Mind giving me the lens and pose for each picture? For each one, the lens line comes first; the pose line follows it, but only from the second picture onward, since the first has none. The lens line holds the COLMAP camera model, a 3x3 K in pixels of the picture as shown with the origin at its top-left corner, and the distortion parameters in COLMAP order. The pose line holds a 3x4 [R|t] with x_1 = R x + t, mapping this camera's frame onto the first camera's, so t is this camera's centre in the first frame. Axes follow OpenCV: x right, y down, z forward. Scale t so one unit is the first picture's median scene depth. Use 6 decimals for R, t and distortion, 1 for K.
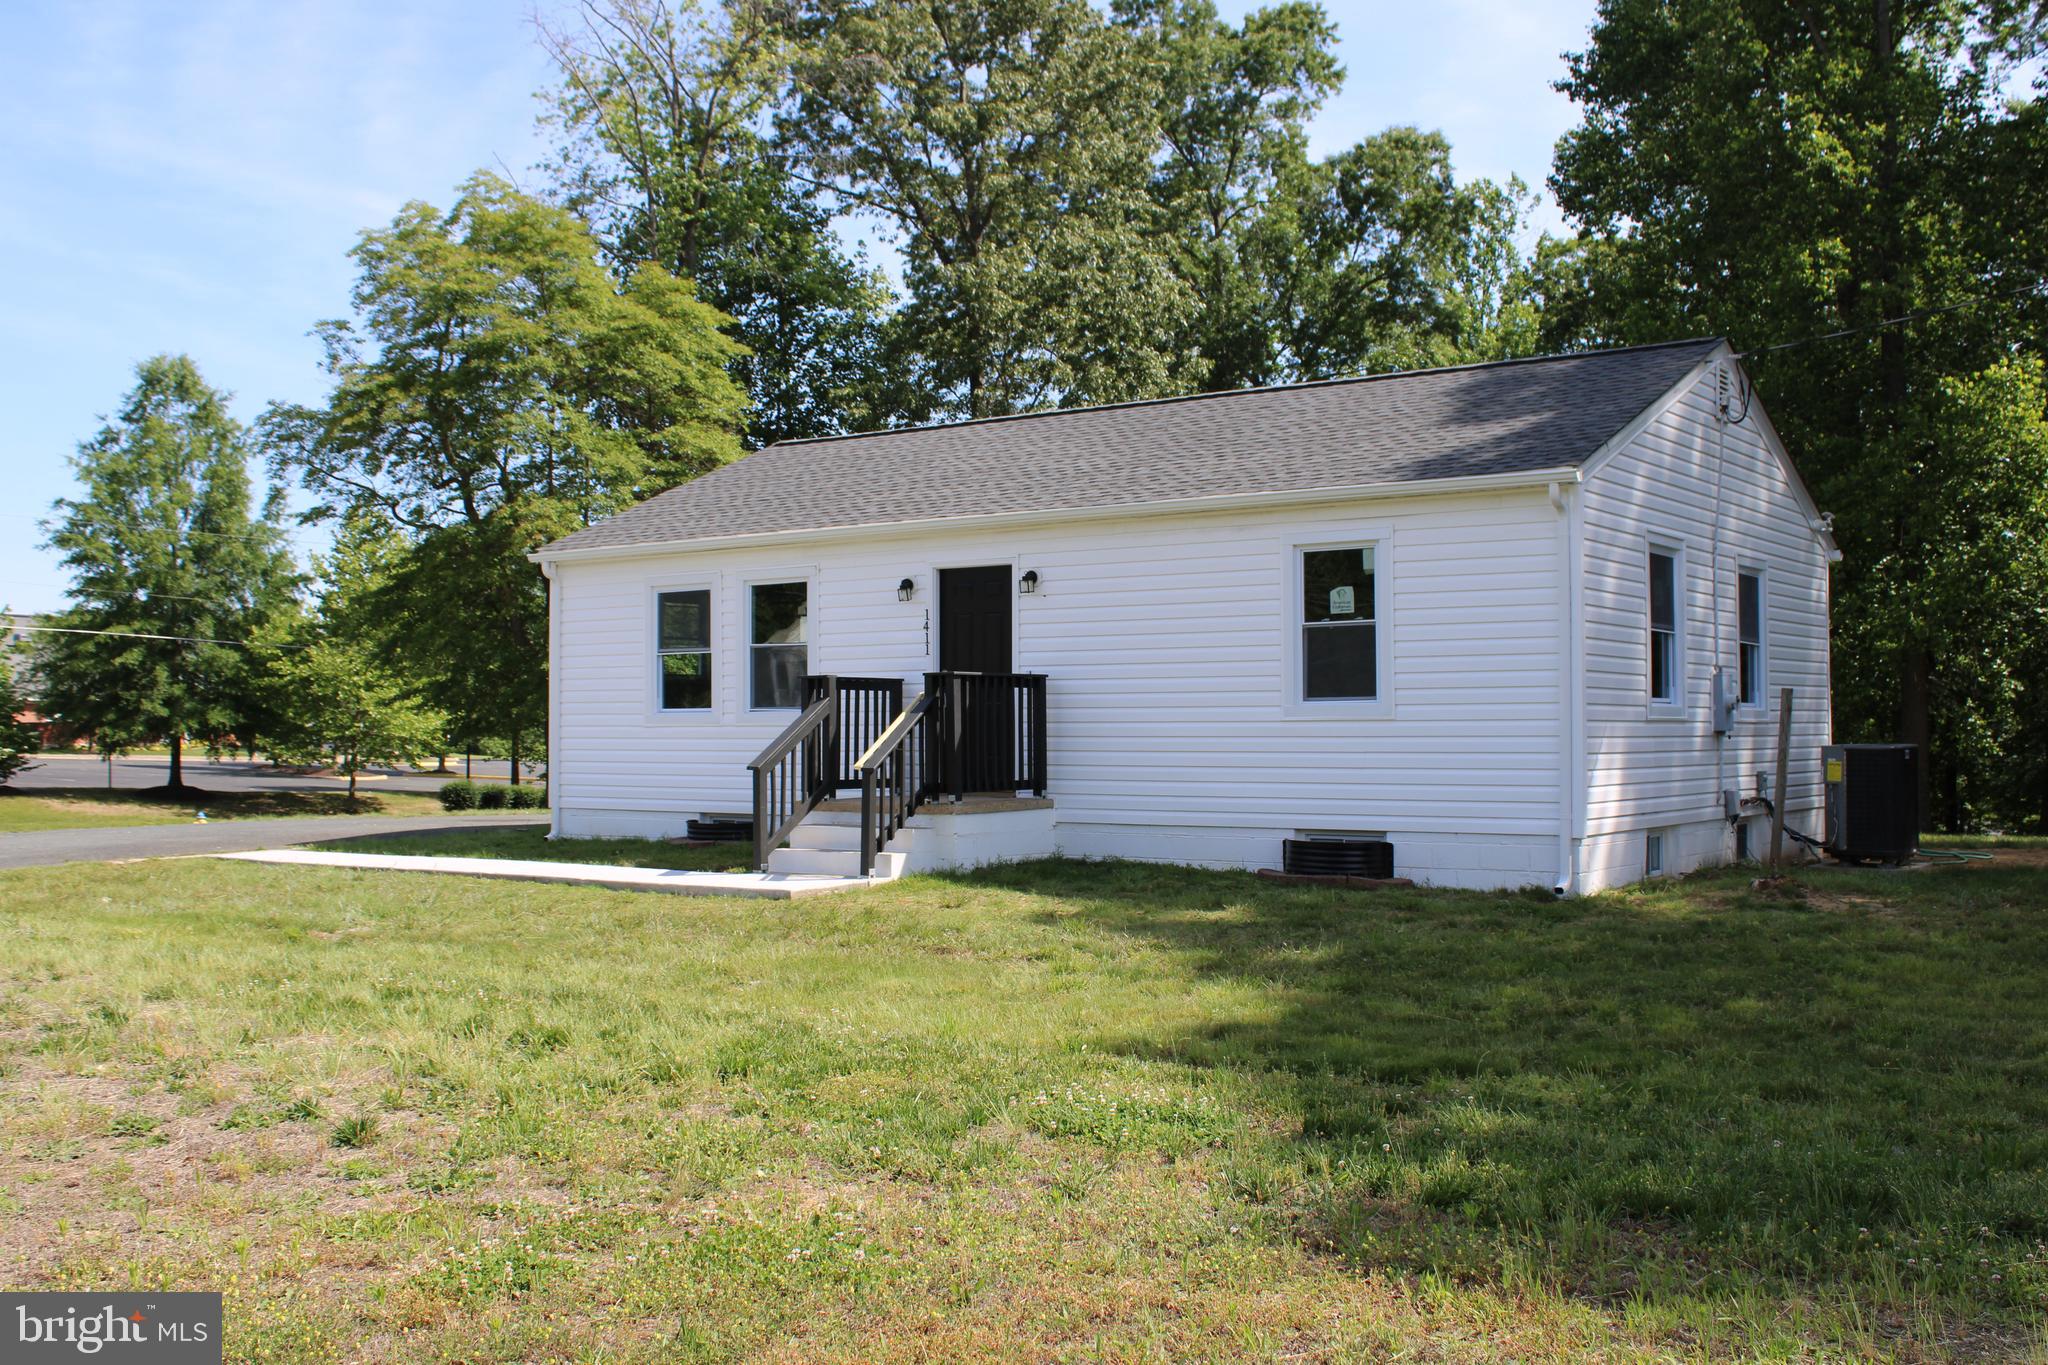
lens RADIAL K [[2056.1, 0, 1033.5], [0, 2056.1, 676.9], [0, 0, 1]] dist [-0.088544, 0.000000]
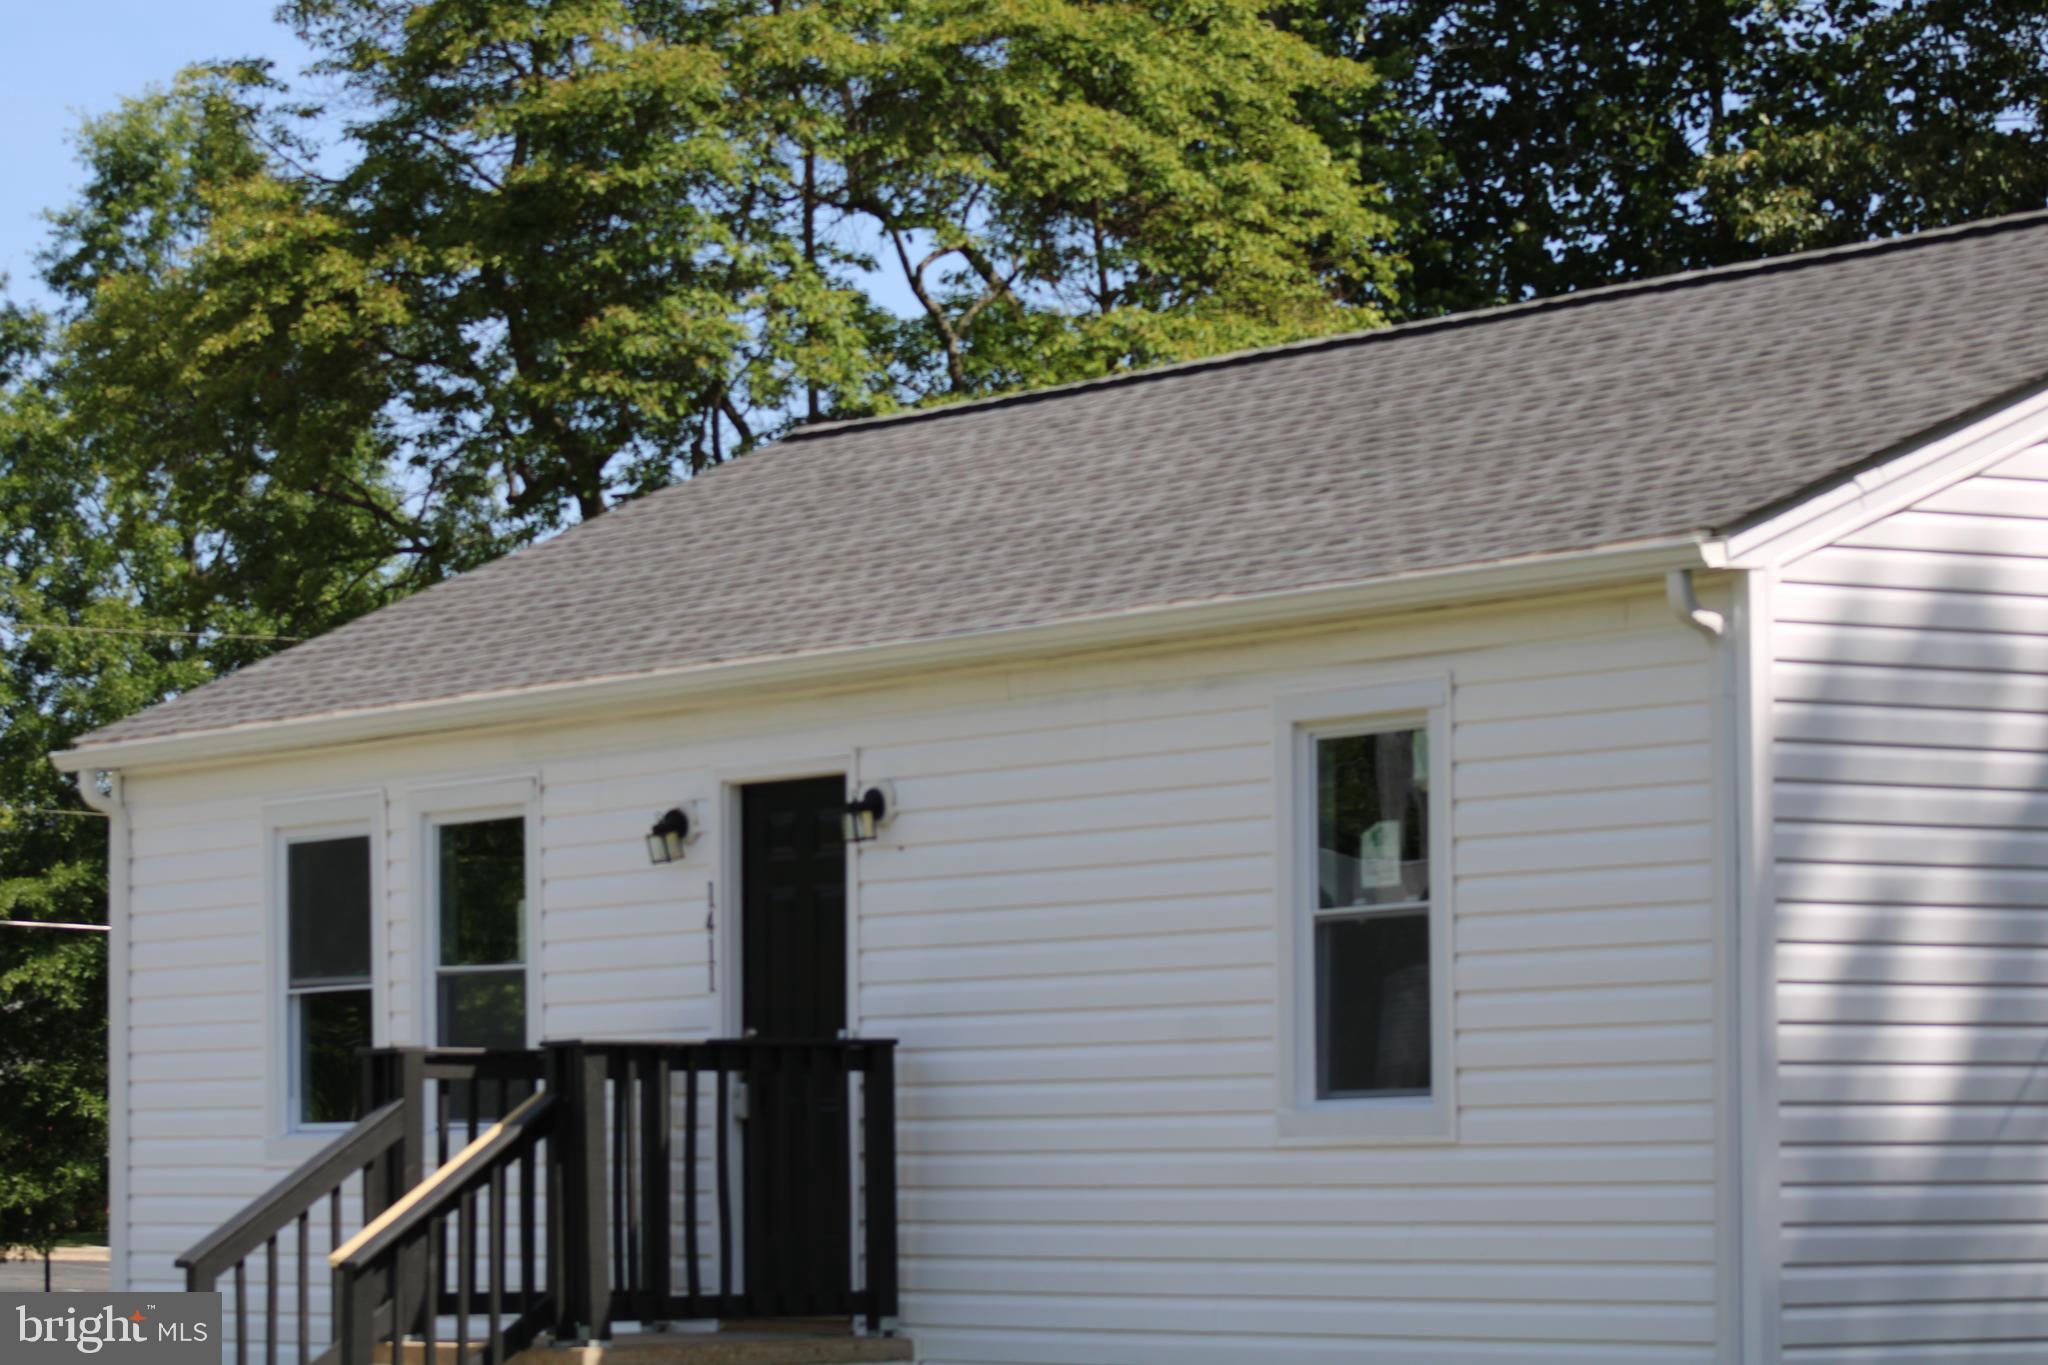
lens RADIAL K [[7141.5, 0, 1022.5], [0, 7141.5, 681.2], [0, 0, 1]] dist [-0.013352, 0.000000]
pose [[0.935072, -0.029040, -0.353266, 0.255561], [0.014077, 0.998894, -0.044852, -0.003816], [0.354178, 0.036967, 0.934447, -0.160842]]
